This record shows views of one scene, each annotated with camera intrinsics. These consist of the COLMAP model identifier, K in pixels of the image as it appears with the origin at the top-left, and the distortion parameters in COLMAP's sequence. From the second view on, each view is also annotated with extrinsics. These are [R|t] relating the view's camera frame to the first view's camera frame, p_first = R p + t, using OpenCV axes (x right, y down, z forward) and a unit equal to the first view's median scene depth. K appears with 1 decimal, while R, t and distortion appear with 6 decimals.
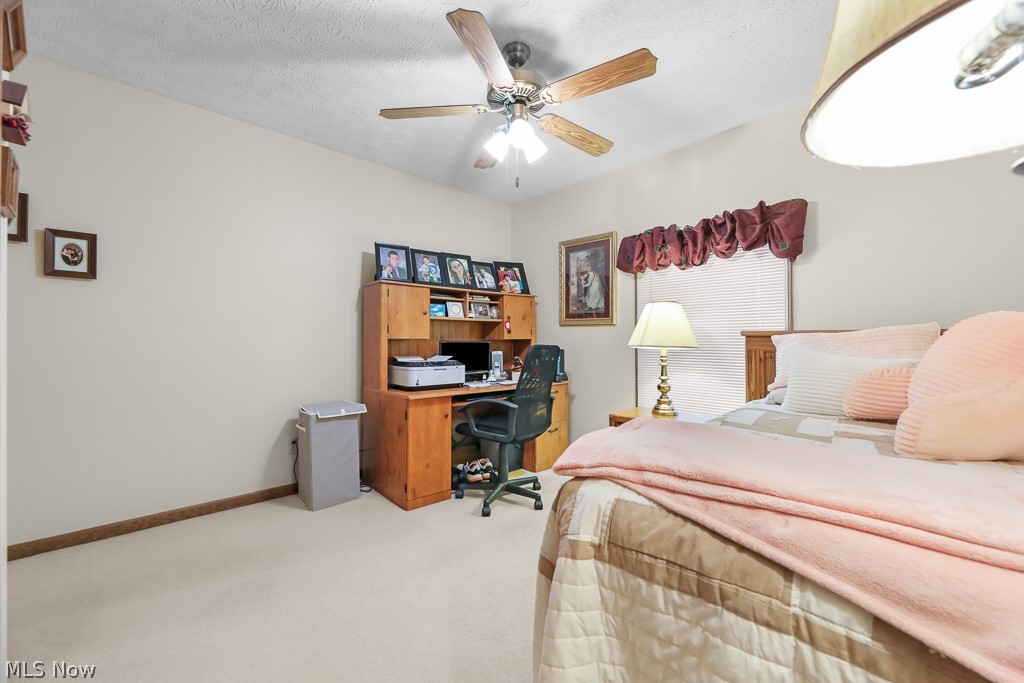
lens RADIAL K [[411.4, 0, 512.0], [0, 411.4, 341.5], [0, 0, 1]] dist [-0.000101, -0.000045]
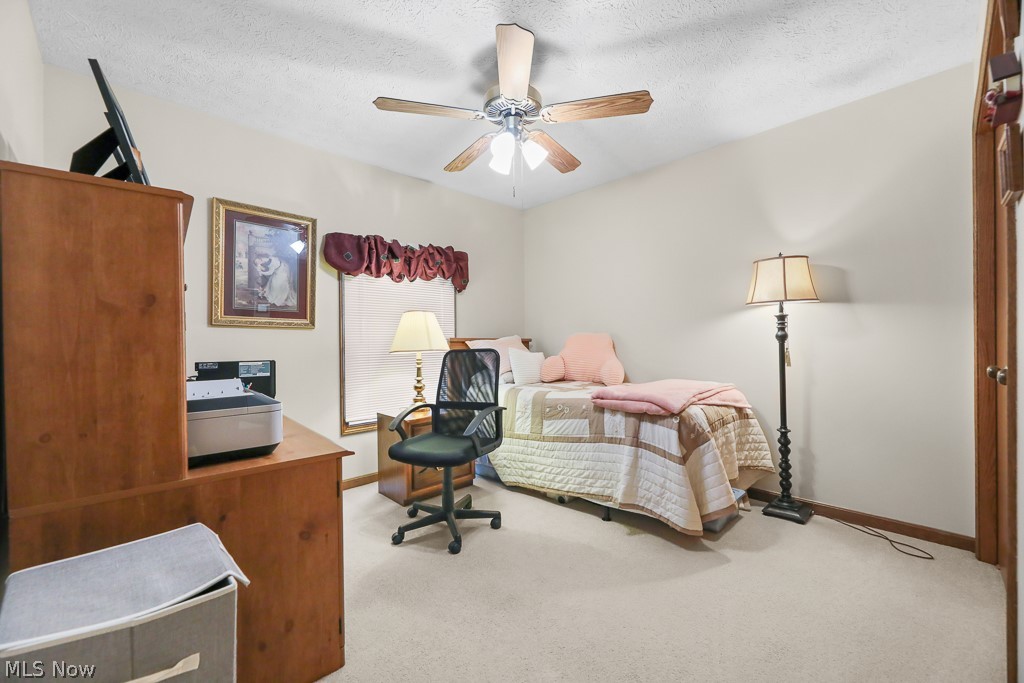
lens RADIAL K [[413.0, 0, 512.4], [0, 413.0, 349.8], [0, 0, 1]] dist [0.001000, -0.000187]
pose [[-0.005139, -0.015416, 0.999868, -0.578574], [0.012650, 0.999800, 0.015480, -0.003842], [-0.999907, 0.012728, -0.004943, 0.565870]]
